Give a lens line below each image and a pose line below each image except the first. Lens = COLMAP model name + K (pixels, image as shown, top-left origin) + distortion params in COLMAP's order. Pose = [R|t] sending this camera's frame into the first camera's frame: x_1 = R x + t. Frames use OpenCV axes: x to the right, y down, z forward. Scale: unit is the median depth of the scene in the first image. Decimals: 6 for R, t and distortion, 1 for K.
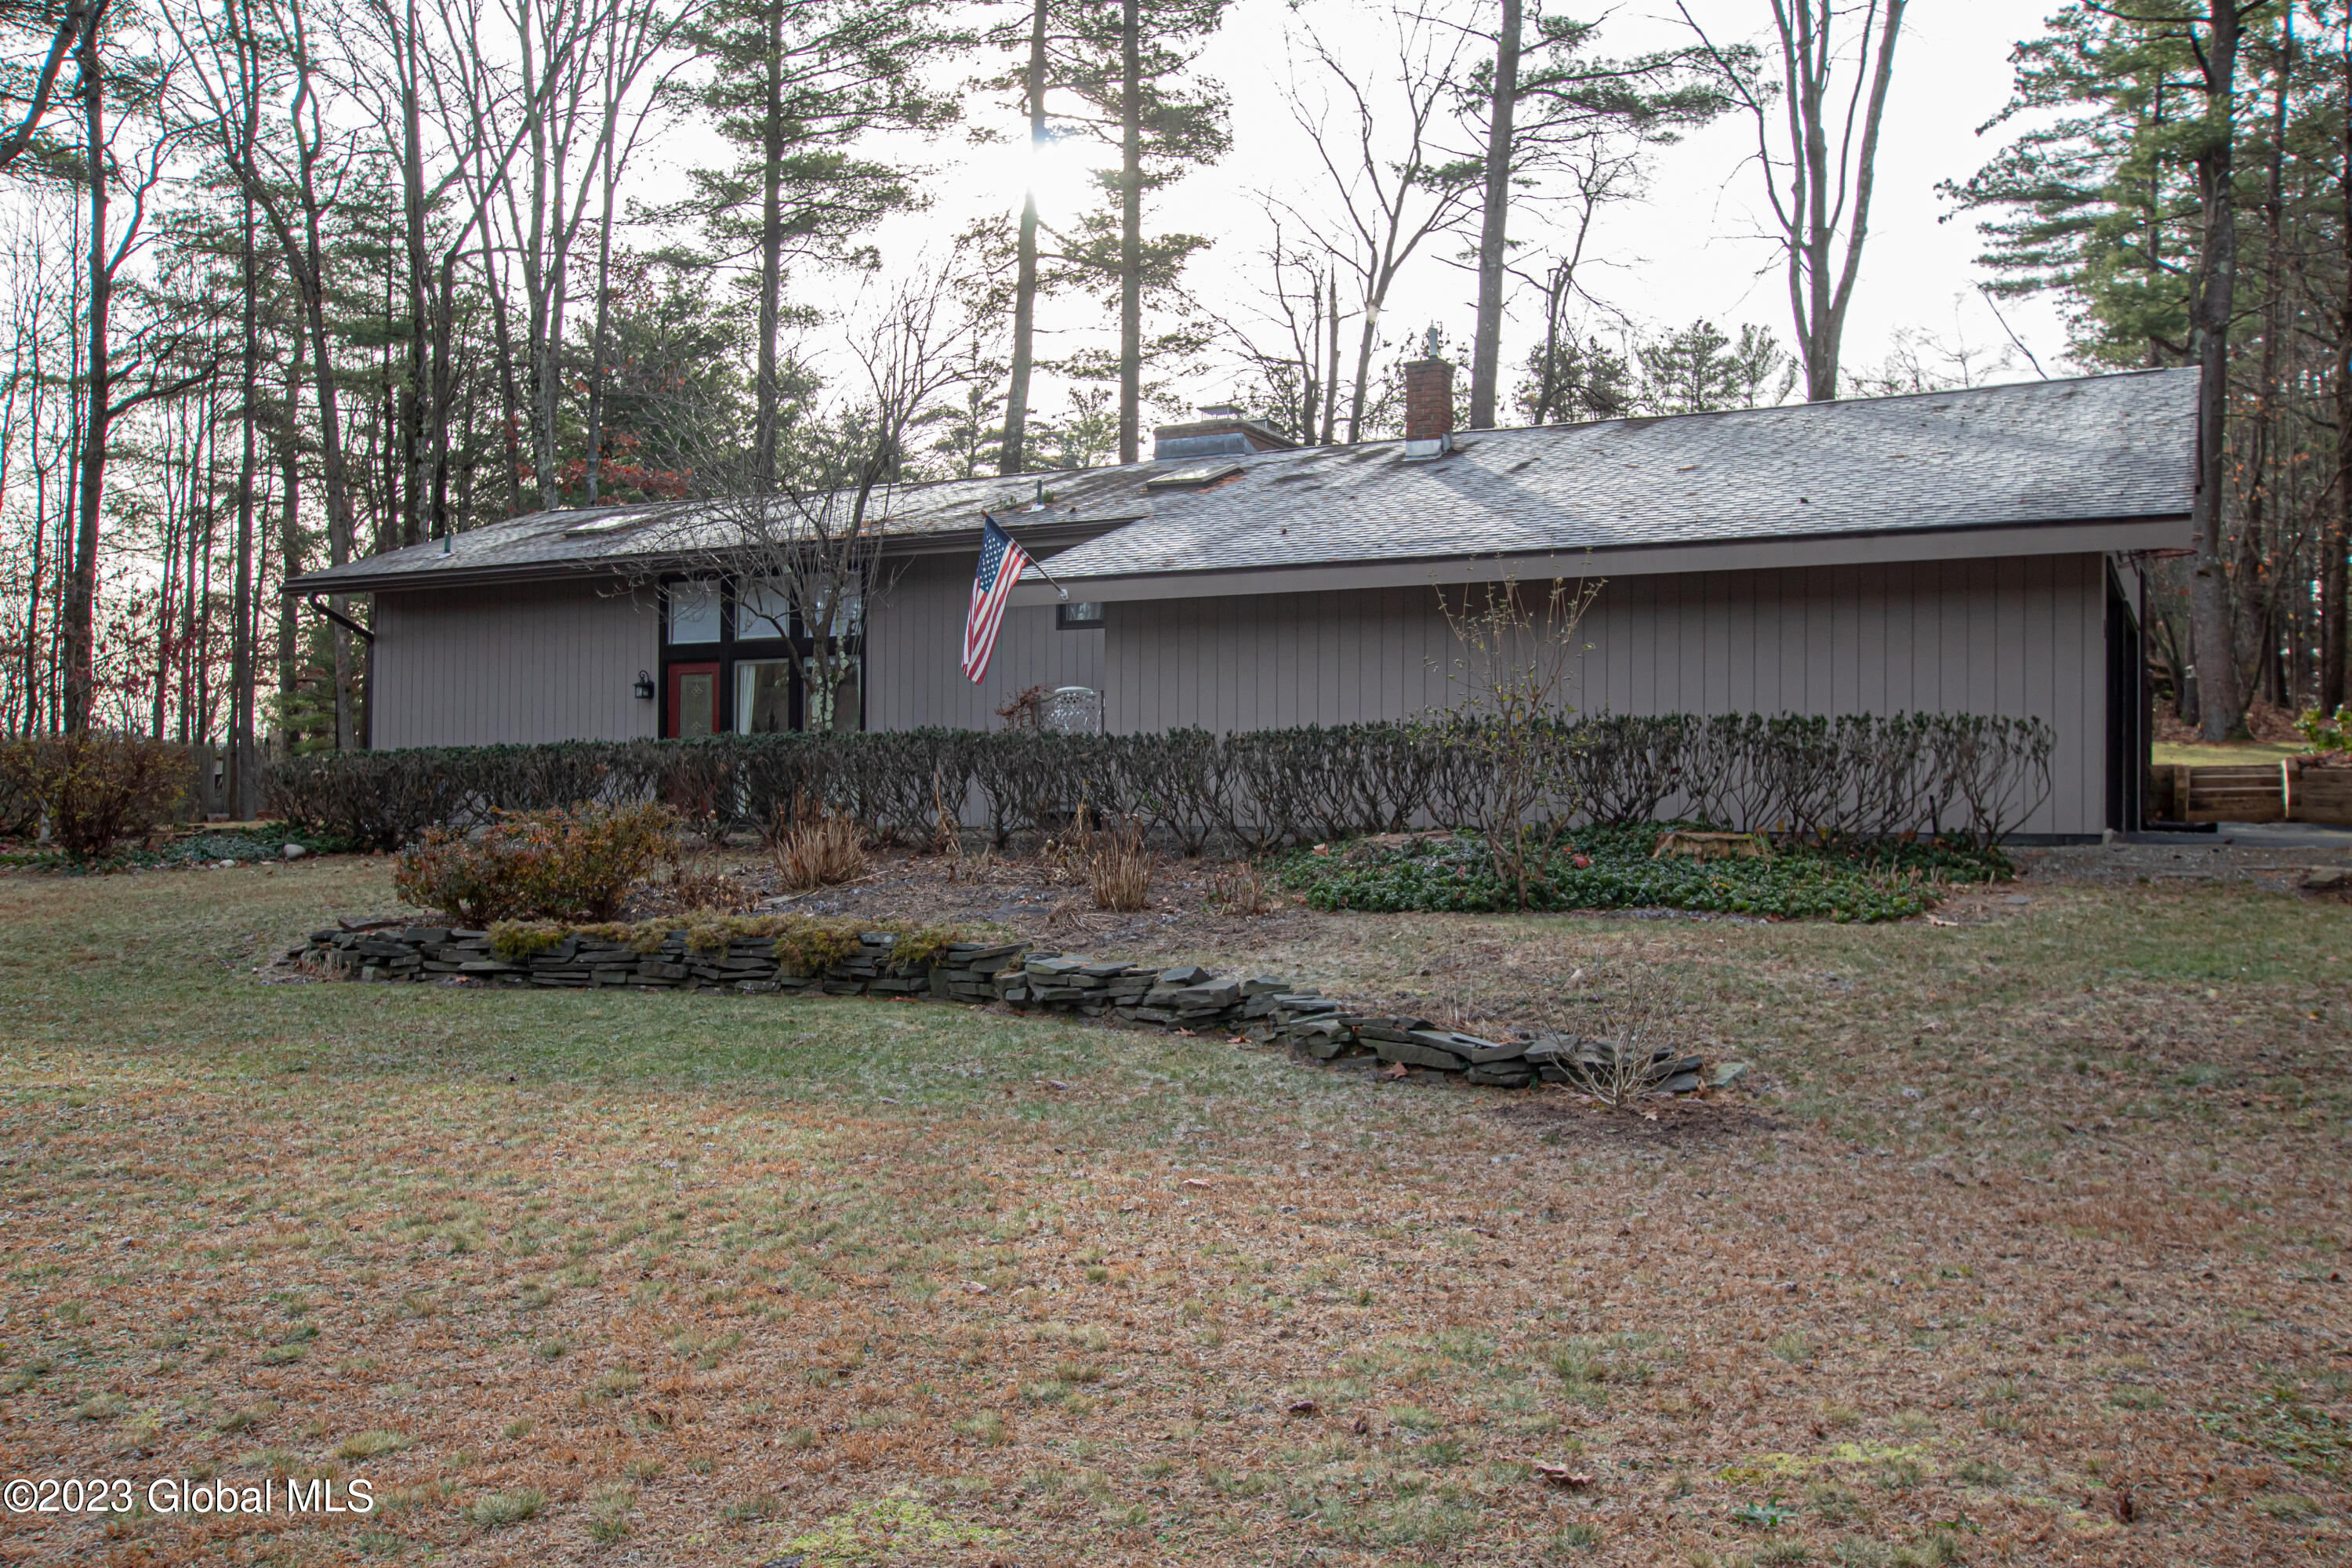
lens RADIAL K [[2001.2, 0, 1192.2], [0, 2001.2, 786.8], [0, 0, 1]] dist [0.011068, 0.011263]
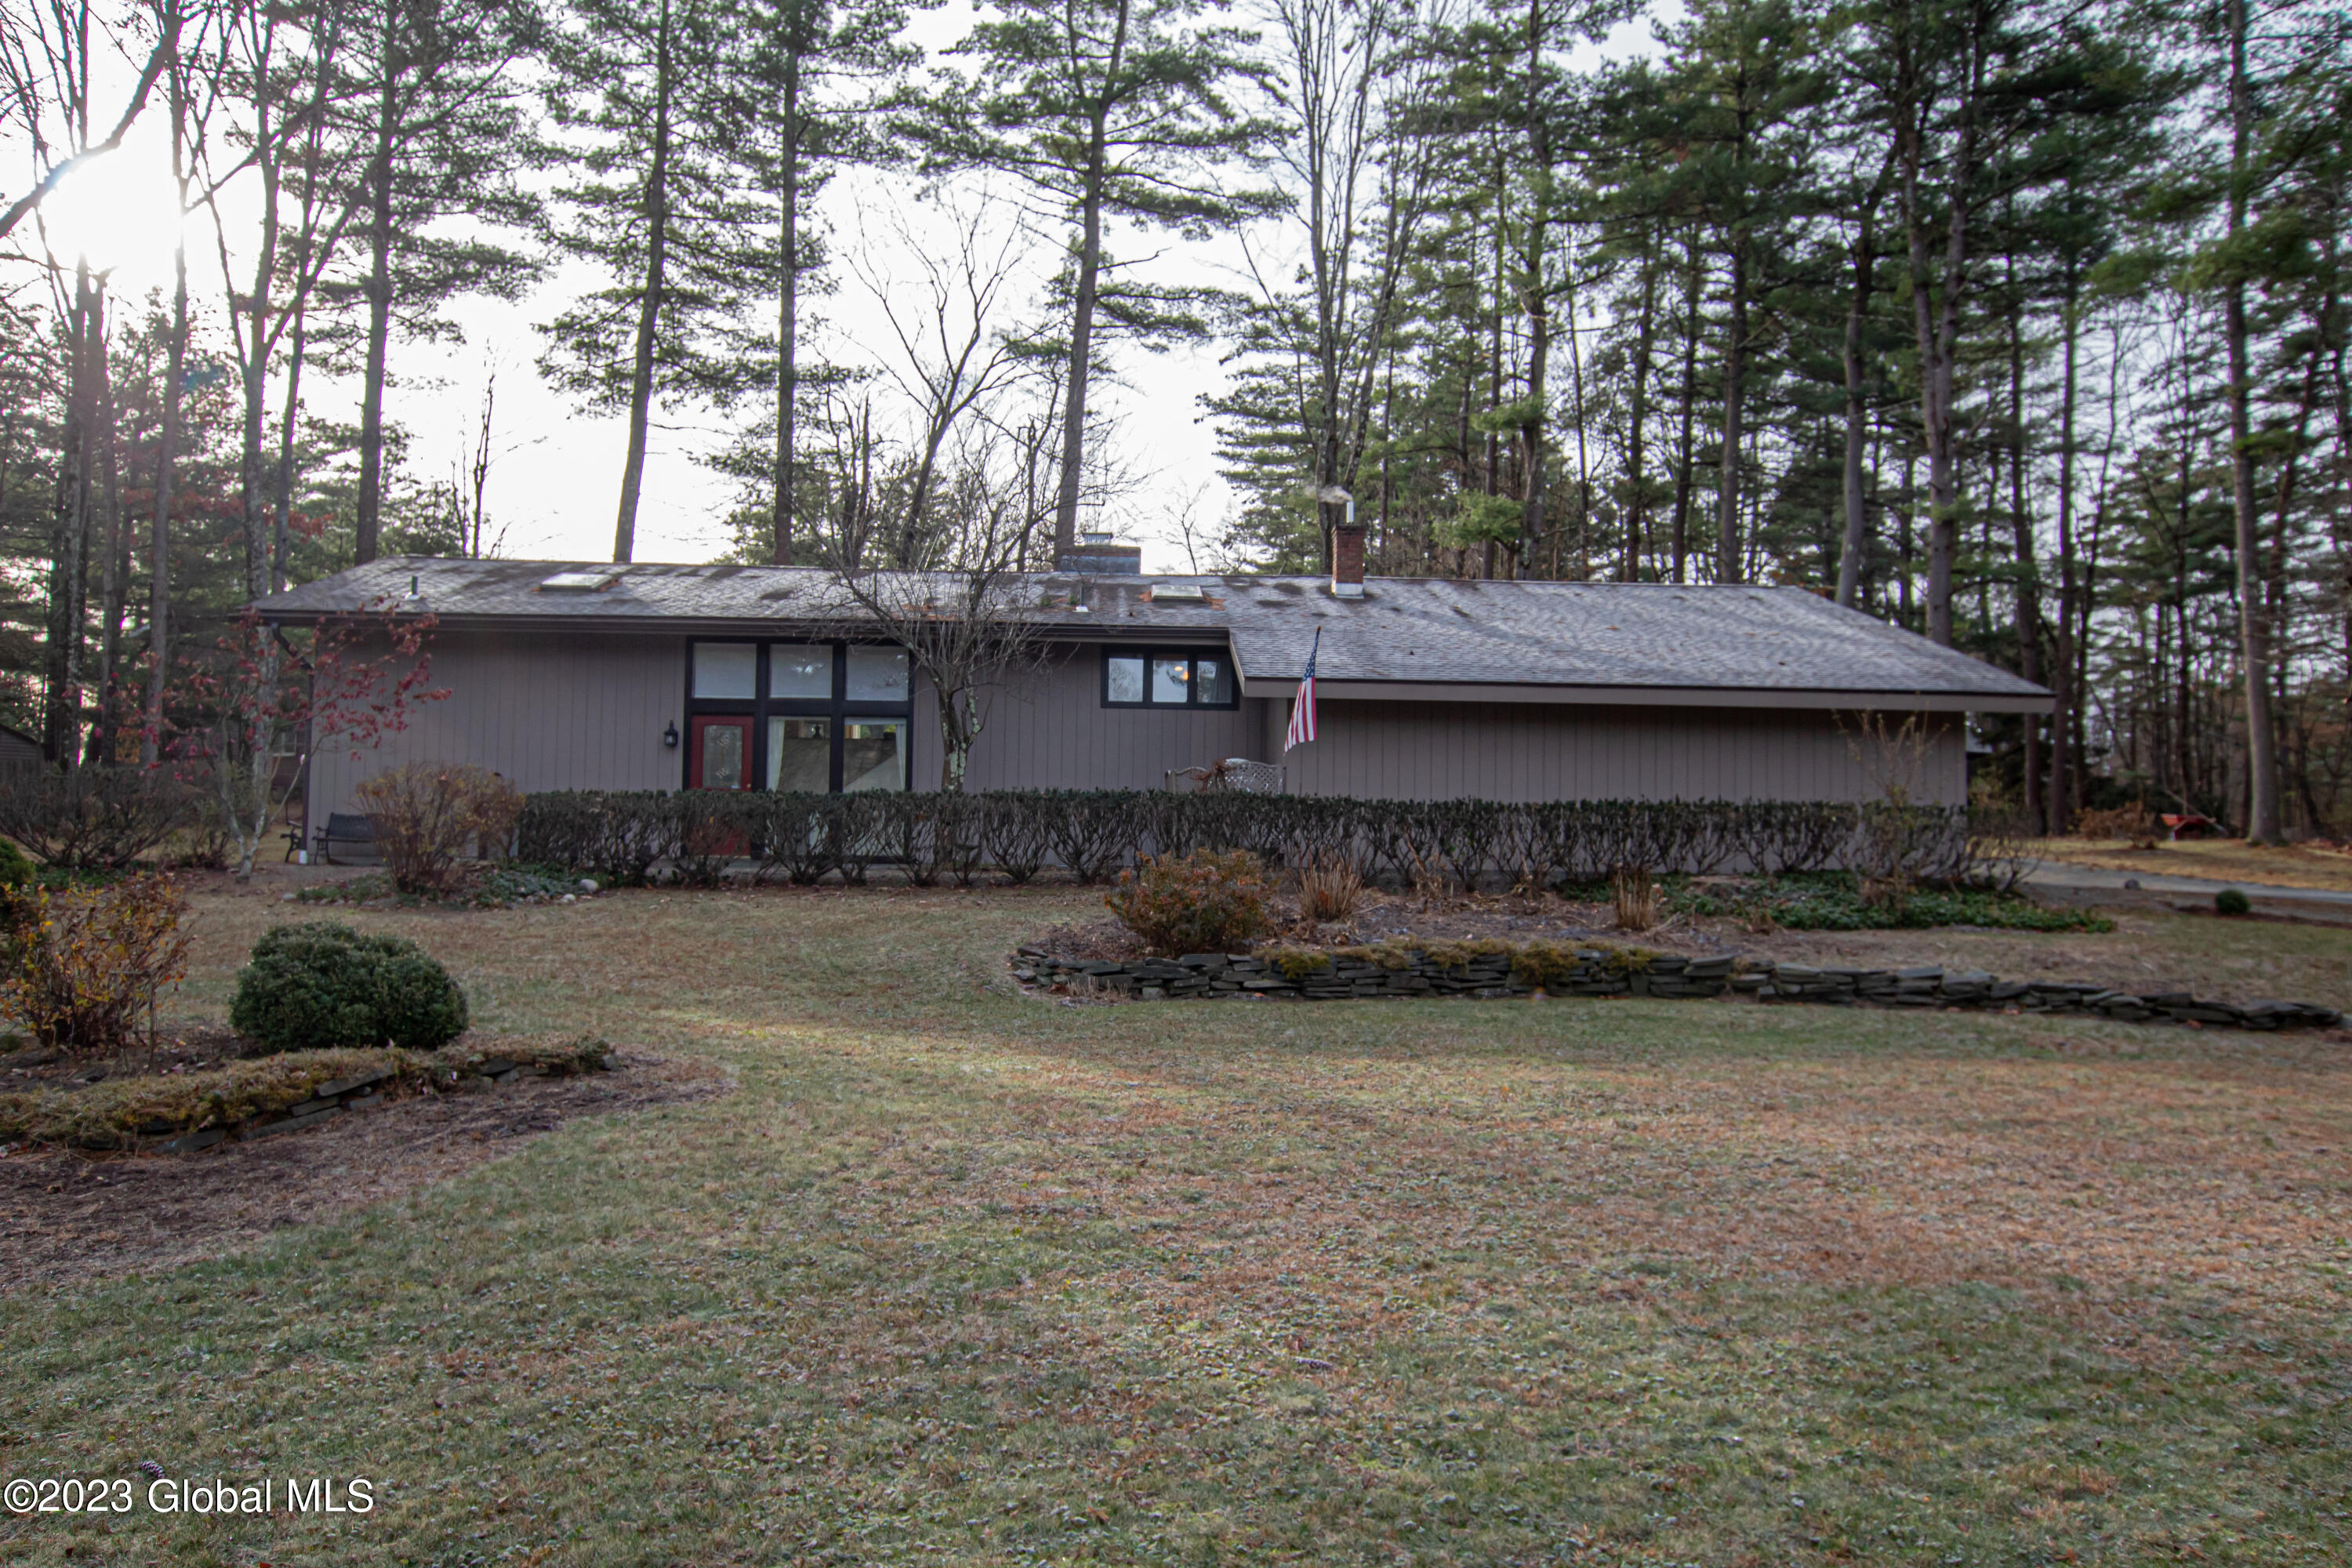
lens RADIAL K [[1645.4, 0, 1176.0], [0, 1645.4, 784.0], [0, 0, 1]] dist [-0.005128, 0.001358]
pose [[0.872325, 0.030651, 0.487964, -0.497967], [-0.018478, 0.999387, -0.029743, -0.001294], [-0.488577, 0.016929, 0.872357, 0.077841]]
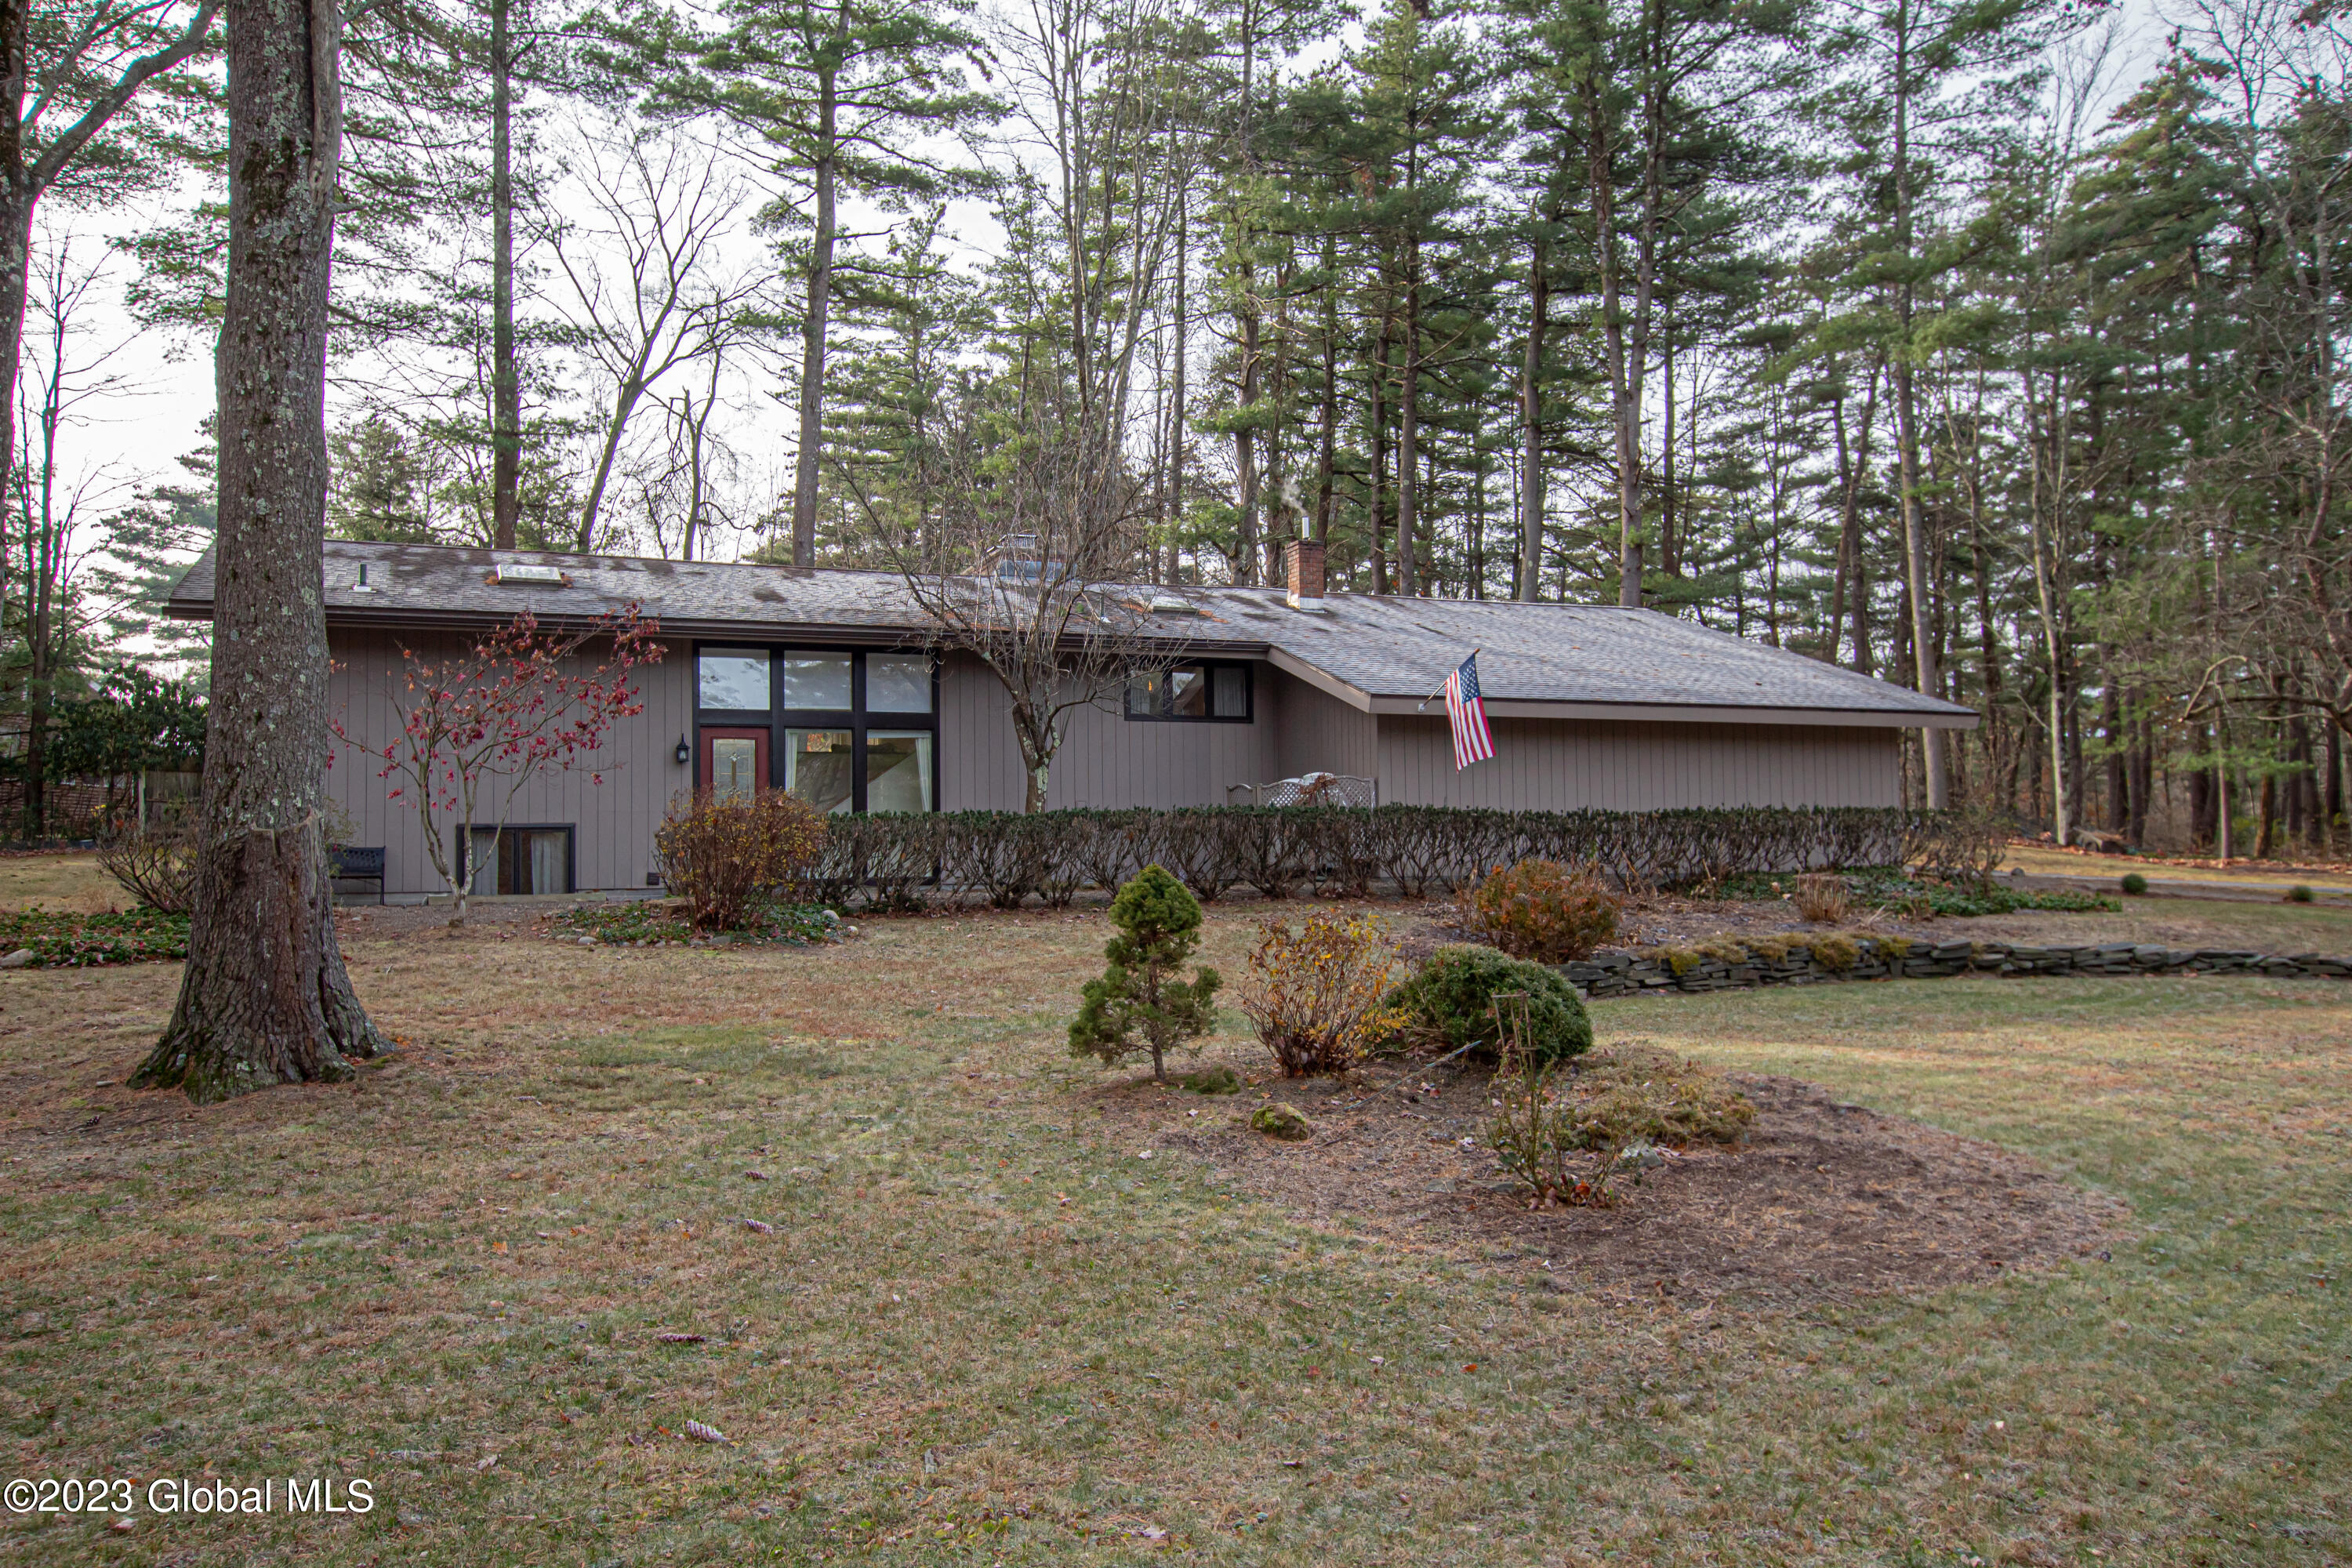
lens RADIAL K [[1790.8, 0, 1163.6], [0, 1790.8, 770.7], [0, 0, 1]] dist [-0.005142, 0.002091]
pose [[0.659174, 0.030168, 0.751385, -0.826721], [0.002131, 0.999116, -0.041983, -0.001510], [-0.751987, 0.029276, 0.658527, 0.247435]]
